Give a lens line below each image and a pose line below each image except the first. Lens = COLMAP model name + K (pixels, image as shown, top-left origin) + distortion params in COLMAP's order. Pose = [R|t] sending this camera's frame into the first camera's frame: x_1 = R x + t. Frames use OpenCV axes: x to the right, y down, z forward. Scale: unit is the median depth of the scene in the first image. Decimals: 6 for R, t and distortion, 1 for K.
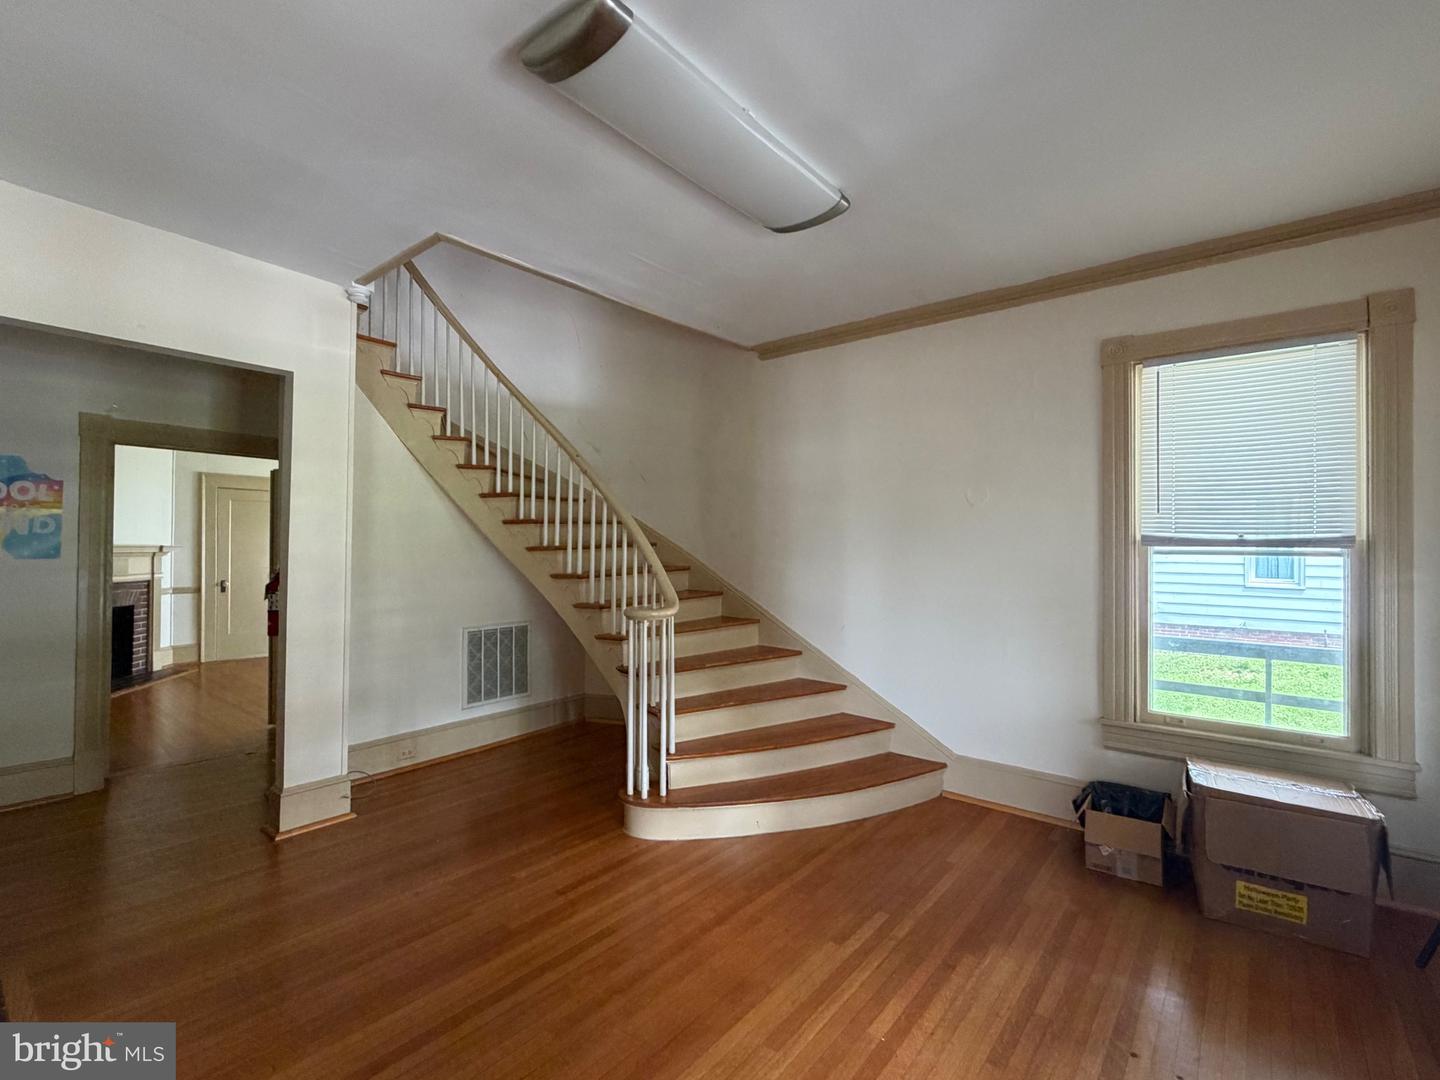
lens RADIAL K [[662.4, 0, 714.4], [0, 662.4, 540.5], [0, 0, 1]] dist [-0.001259, -0.000008]
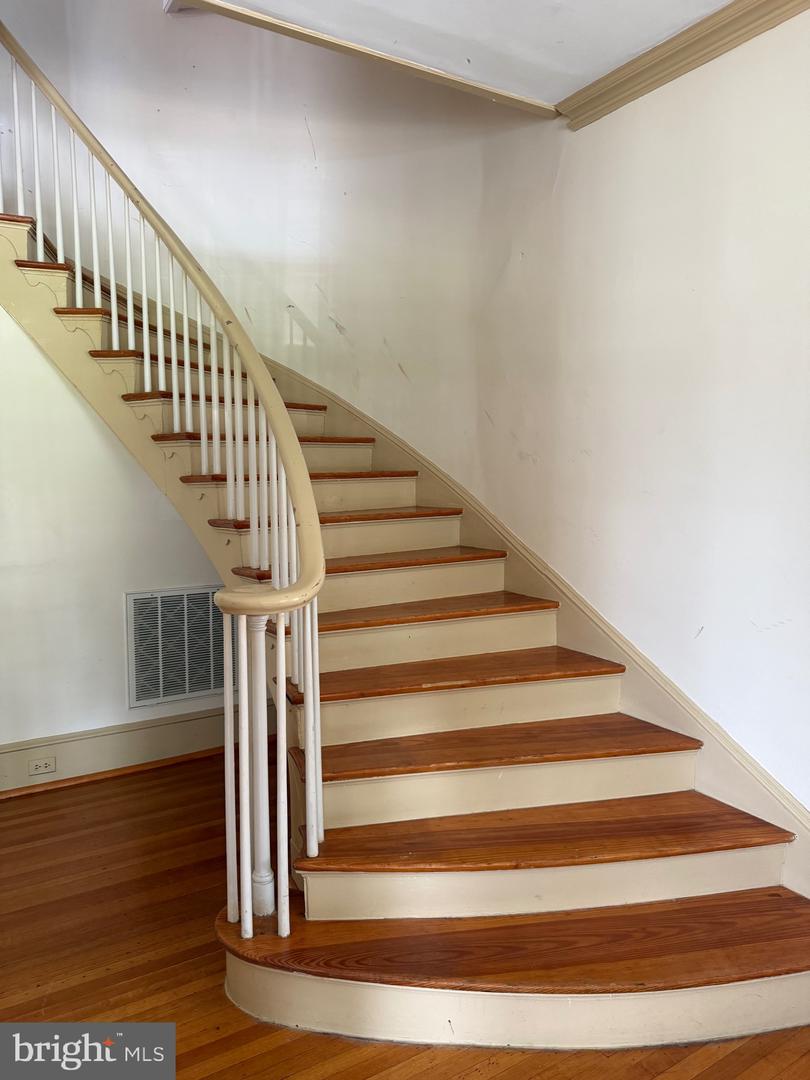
lens RADIAL K [[761.1, 0, 408.9], [0, 761.1, 542.4], [0, 0, 1]] dist [0.014577, -0.014216]
pose [[0.951302, 0.025273, -0.307222, 0.156187], [0.002580, 0.995946, 0.089920, 0.008312], [0.308249, -0.086334, 0.947380, 0.361596]]
